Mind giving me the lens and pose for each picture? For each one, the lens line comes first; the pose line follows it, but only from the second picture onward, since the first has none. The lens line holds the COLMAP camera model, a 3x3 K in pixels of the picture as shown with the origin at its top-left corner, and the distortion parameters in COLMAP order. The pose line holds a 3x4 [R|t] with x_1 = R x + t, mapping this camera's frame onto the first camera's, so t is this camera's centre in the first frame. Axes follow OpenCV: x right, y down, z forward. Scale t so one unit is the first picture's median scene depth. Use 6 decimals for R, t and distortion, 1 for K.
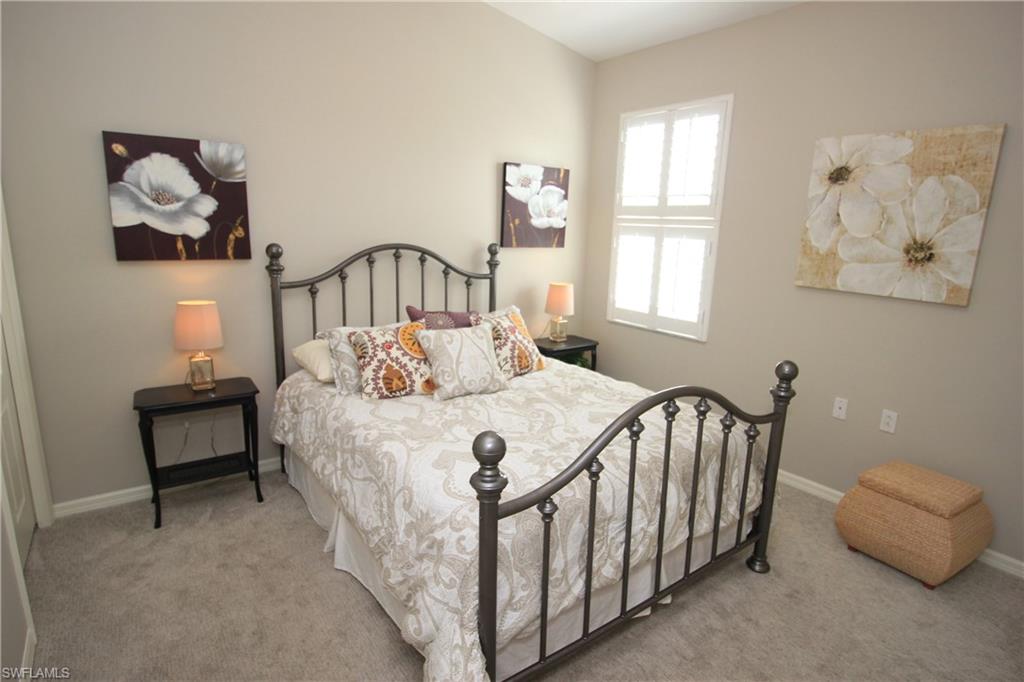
lens RADIAL K [[556.5, 0, 517.5], [0, 556.5, 341.3], [0, 0, 1]] dist [-0.005724, -0.001881]
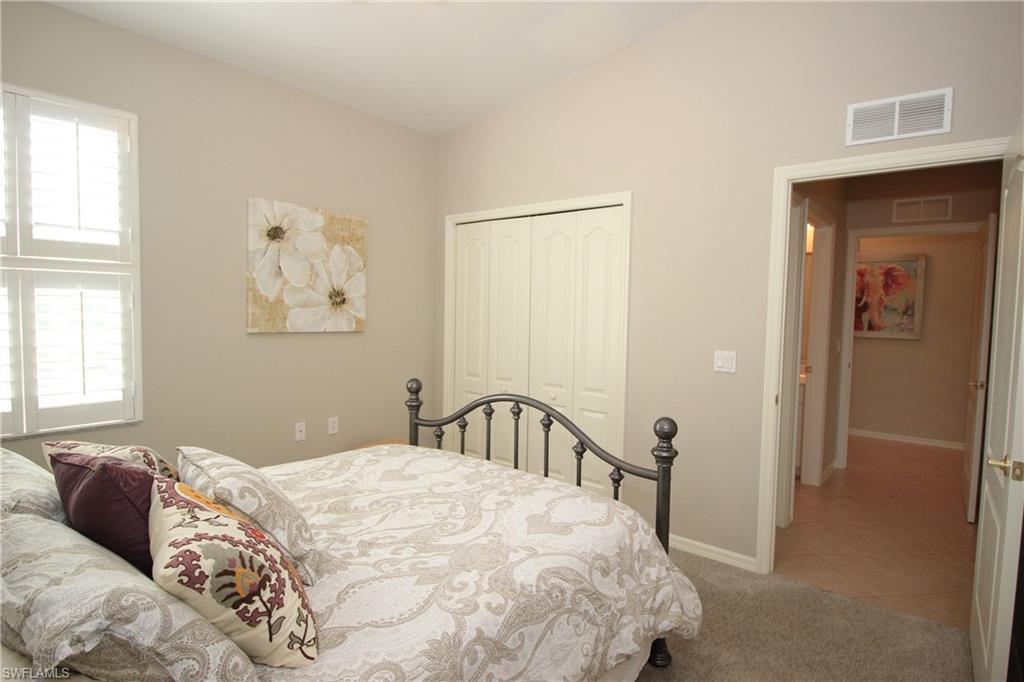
lens RADIAL K [[556.5, 0, 517.4], [0, 556.5, 340.1], [0, 0, 1]] dist [-0.005724, -0.001881]
pose [[-0.278577, -0.091925, 0.956004, -0.710895], [0.173291, 0.974260, 0.144177, -0.171211], [-0.944651, 0.205831, -0.255477, 0.907647]]
